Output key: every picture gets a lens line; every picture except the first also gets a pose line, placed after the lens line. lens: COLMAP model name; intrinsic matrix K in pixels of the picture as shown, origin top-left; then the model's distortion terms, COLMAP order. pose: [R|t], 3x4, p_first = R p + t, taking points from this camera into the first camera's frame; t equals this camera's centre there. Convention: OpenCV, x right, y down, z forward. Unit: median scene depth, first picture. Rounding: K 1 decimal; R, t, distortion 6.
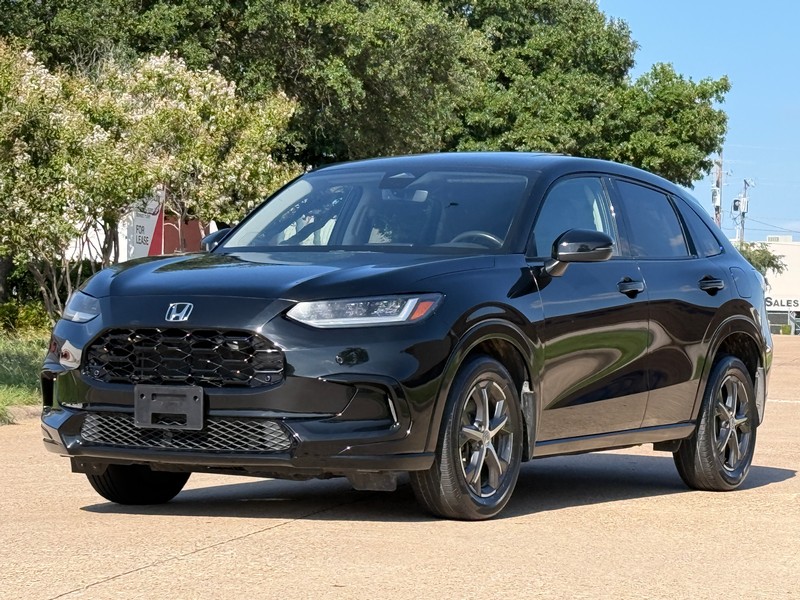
lens RADIAL K [[2591.2, 0, 400.0], [0, 2591.2, 300.0], [0, 0, 1]] dist [-0.164986, -0.572845]
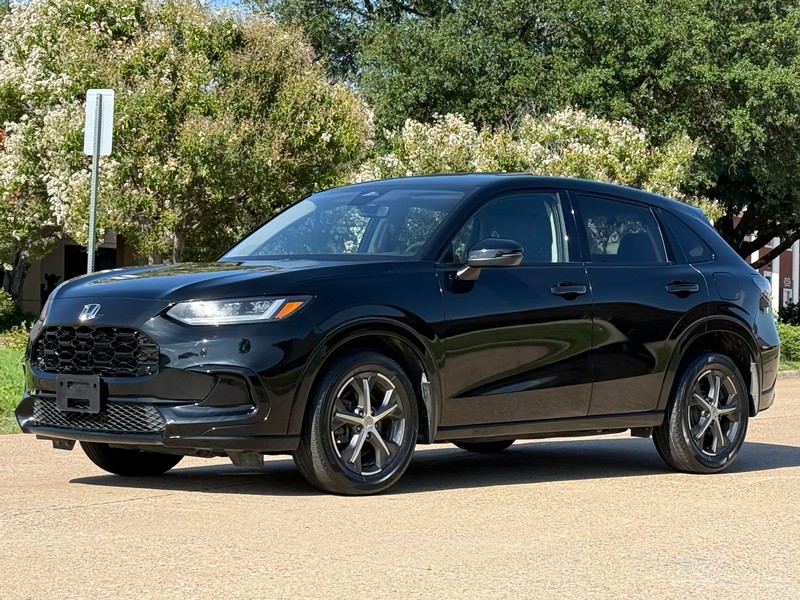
lens RADIAL K [[2075.4, 0, 400.0], [0, 2075.4, 300.0], [0, 0, 1]] dist [0.005251, -0.106447]
pose [[0.971754, -0.003612, -0.235967, 0.225607], [0.002317, 0.999981, -0.005763, 0.004248], [0.235983, 0.005054, 0.971744, 0.105474]]
